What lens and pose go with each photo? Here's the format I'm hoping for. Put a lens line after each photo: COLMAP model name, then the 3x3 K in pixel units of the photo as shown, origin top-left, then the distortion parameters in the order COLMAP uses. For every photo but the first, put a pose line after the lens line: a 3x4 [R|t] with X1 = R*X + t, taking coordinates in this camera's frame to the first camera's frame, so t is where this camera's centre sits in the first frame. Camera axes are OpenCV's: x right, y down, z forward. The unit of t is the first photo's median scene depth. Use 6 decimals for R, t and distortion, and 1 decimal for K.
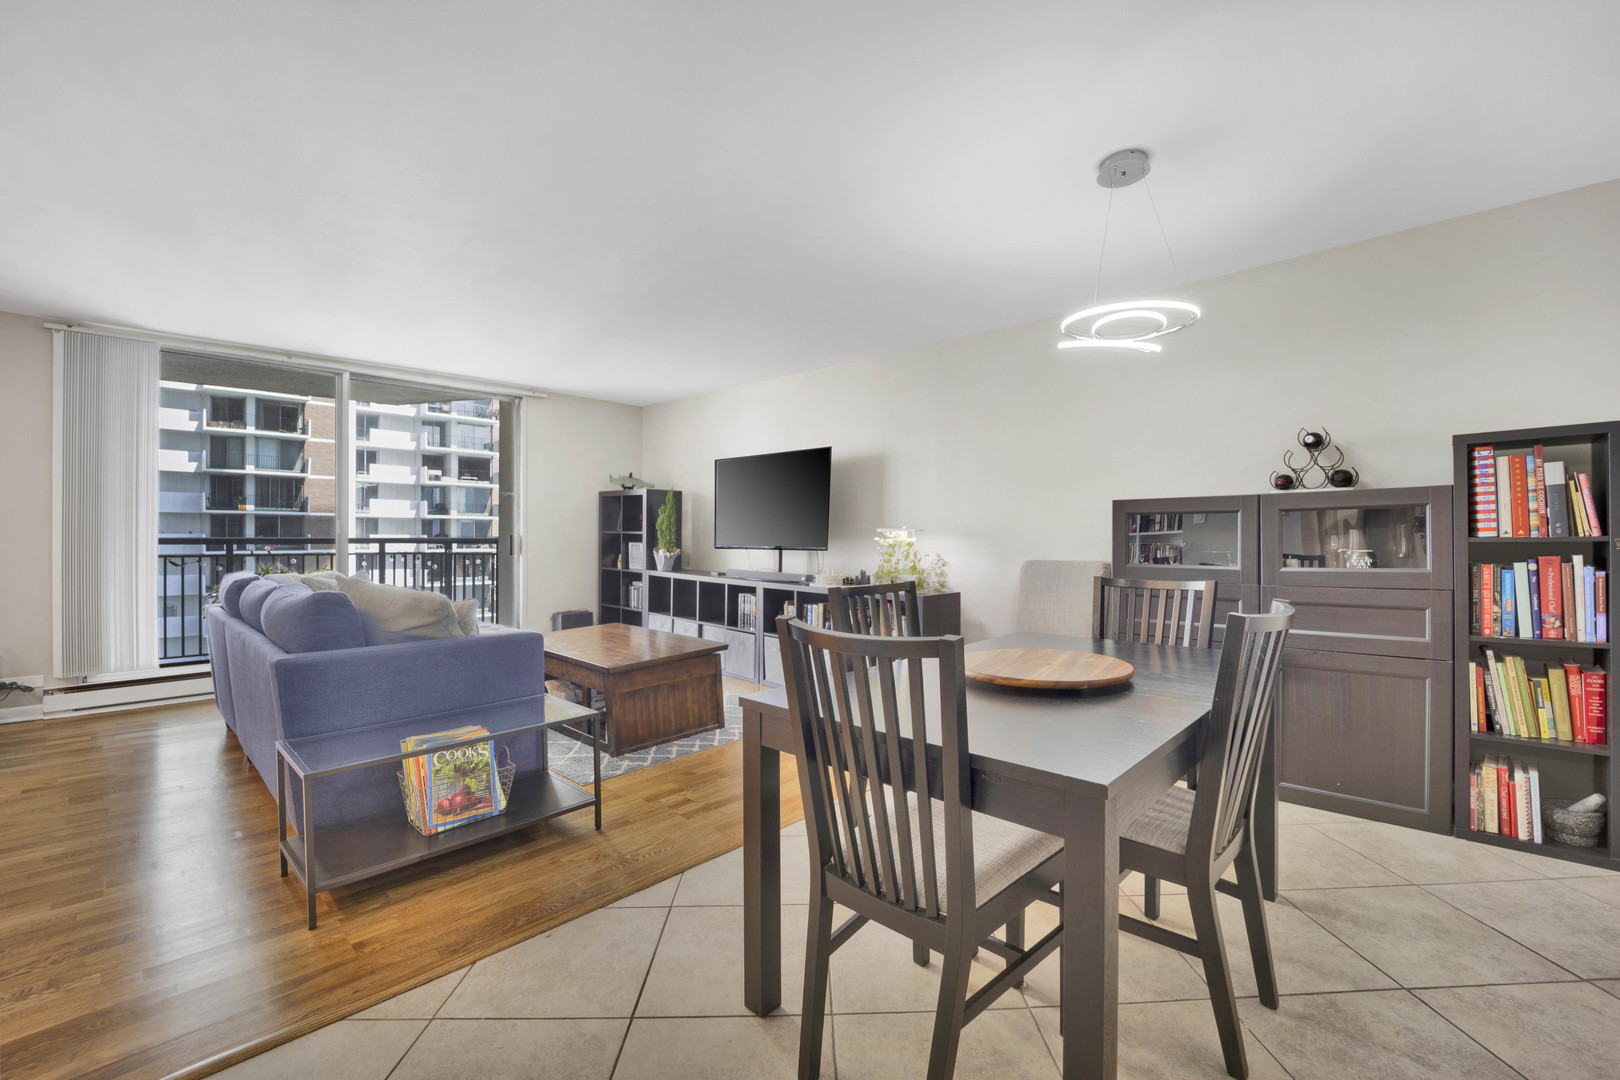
lens RADIAL K [[654.6, 0, 817.6], [0, 654.6, 535.6], [0, 0, 1]] dist [-0.022985, -0.000078]
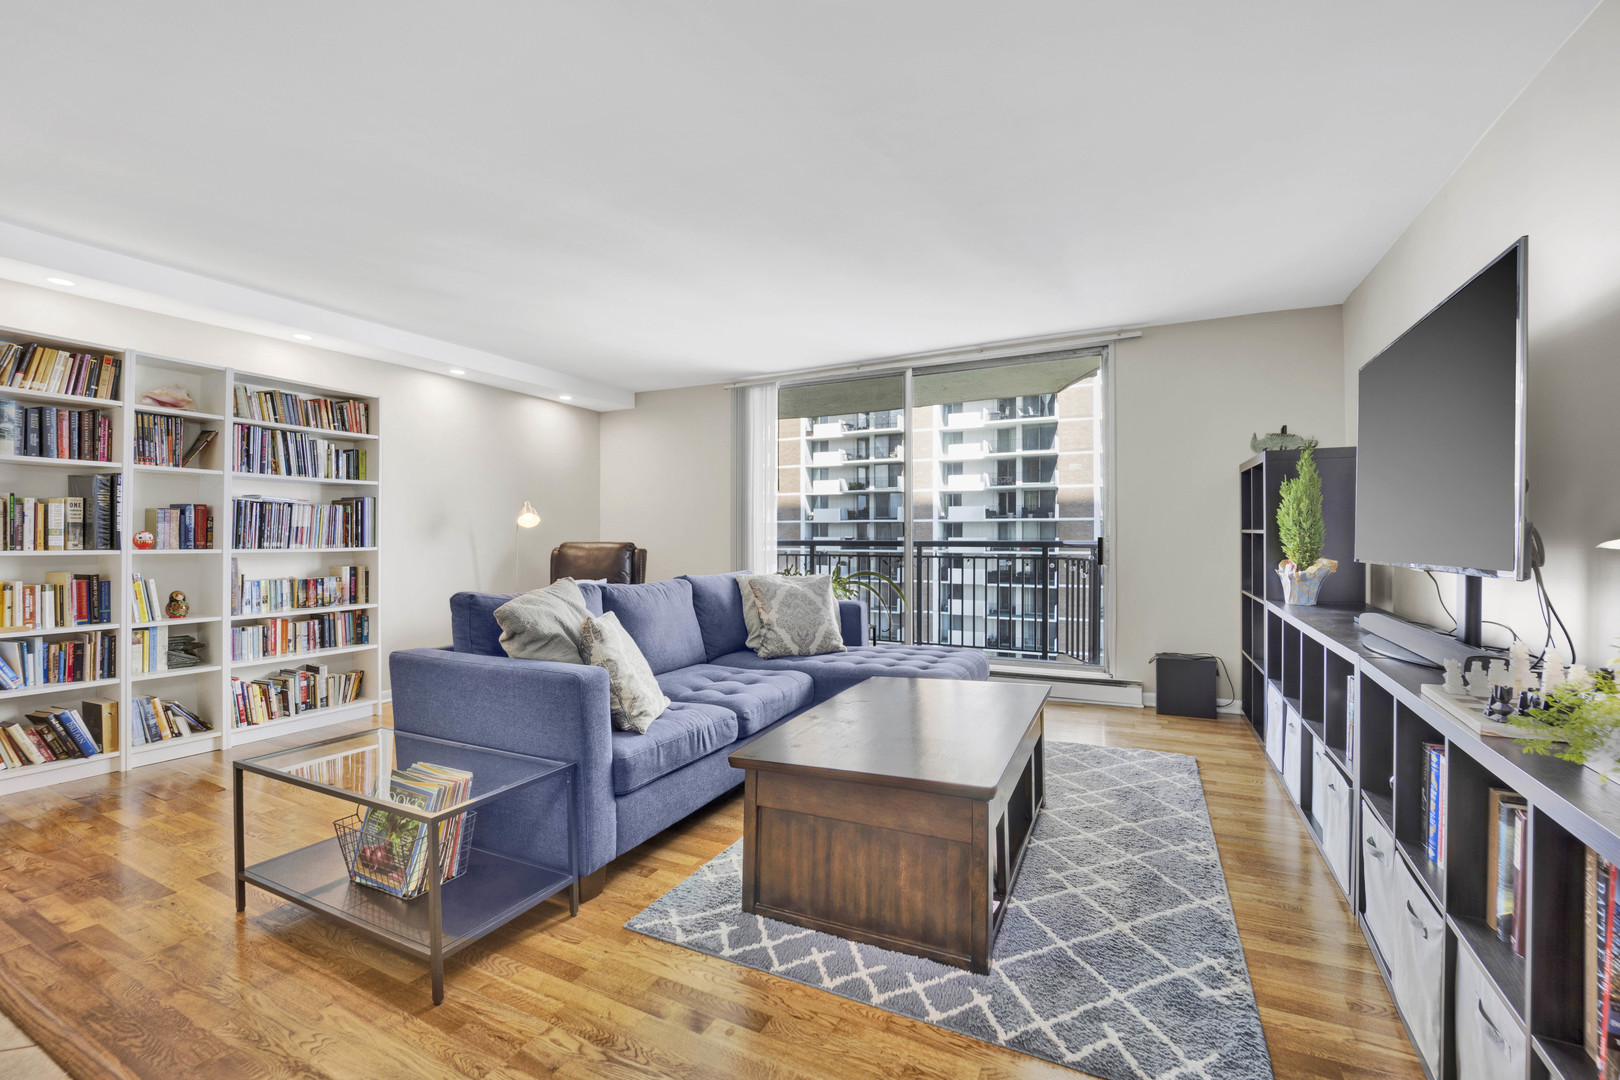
lens RADIAL K [[677.1, 0, 824.8], [0, 677.1, 534.2], [0, 0, 1]] dist [-0.033414, -0.000040]
pose [[0.318579, -0.008543, -0.947858, 0.218998], [0.000848, 0.999962, -0.008727, 0.003588], [0.947896, 0.001977, 0.318574, 0.663314]]
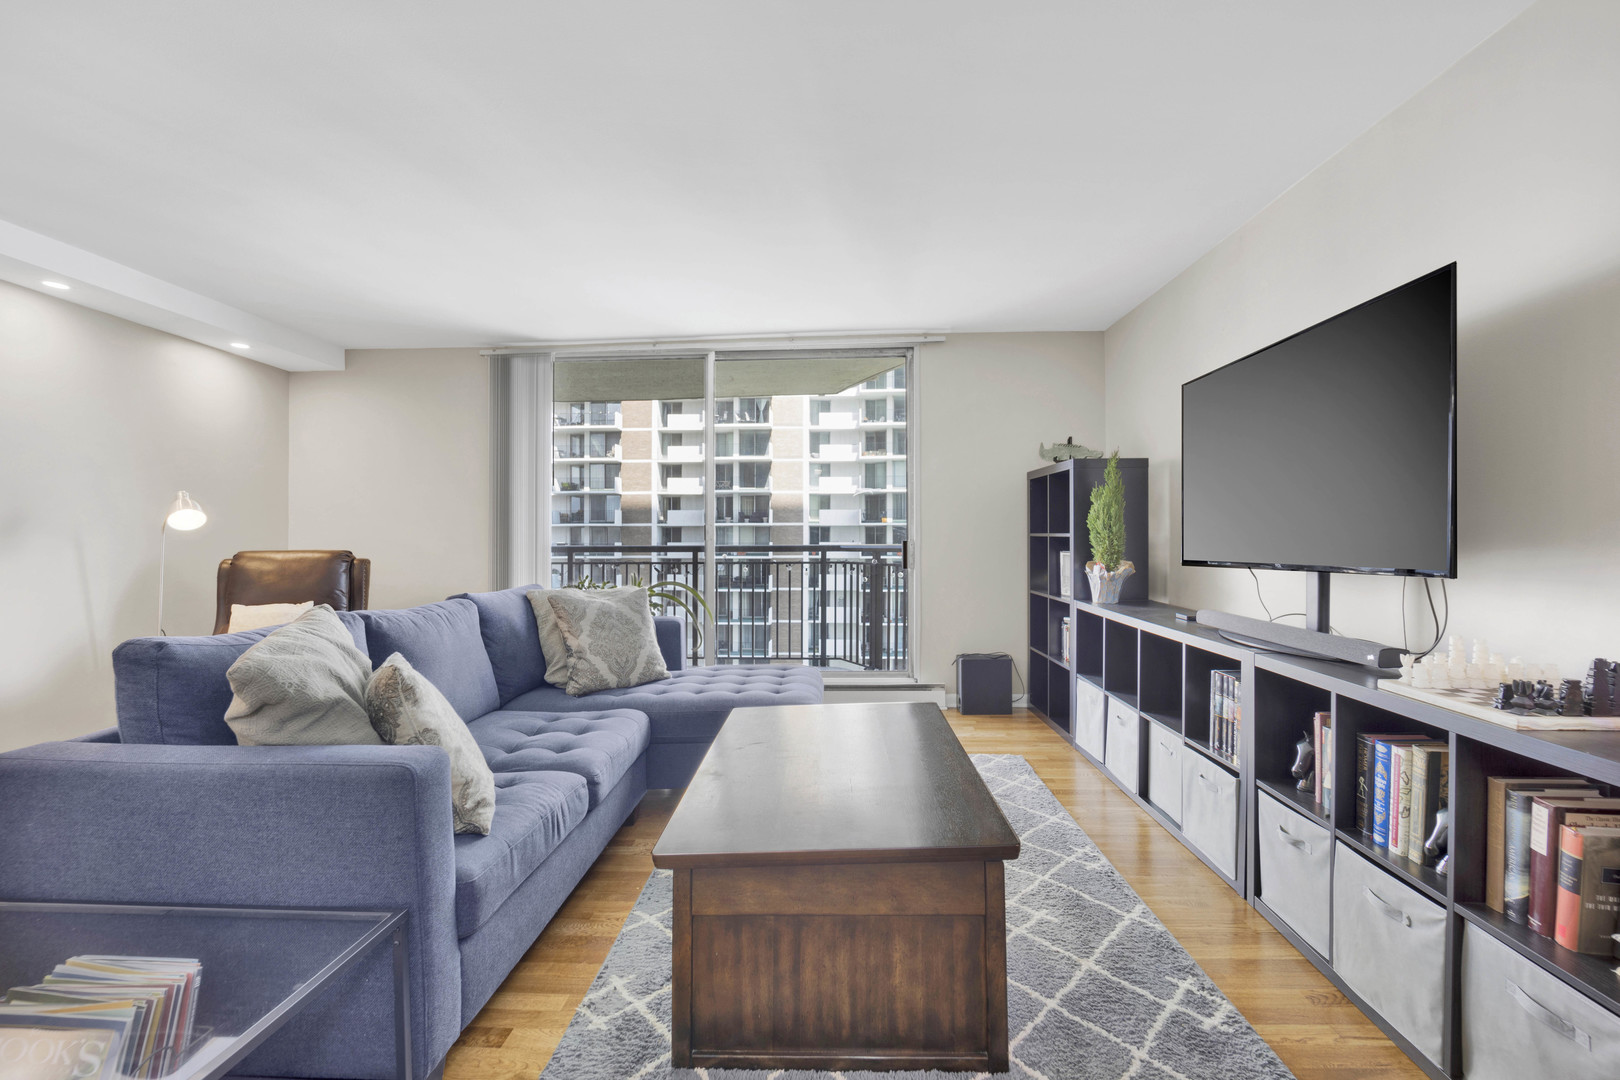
lens RADIAL K [[695.4, 0, 818.3], [0, 695.4, 539.3], [0, 0, 1]] dist [-0.025881, -0.000404]
pose [[0.660323, -0.009264, -0.750925, 0.063906], [0.006373, 0.999957, -0.006732, 0.003374], [0.750955, -0.000340, 0.660353, 0.590353]]
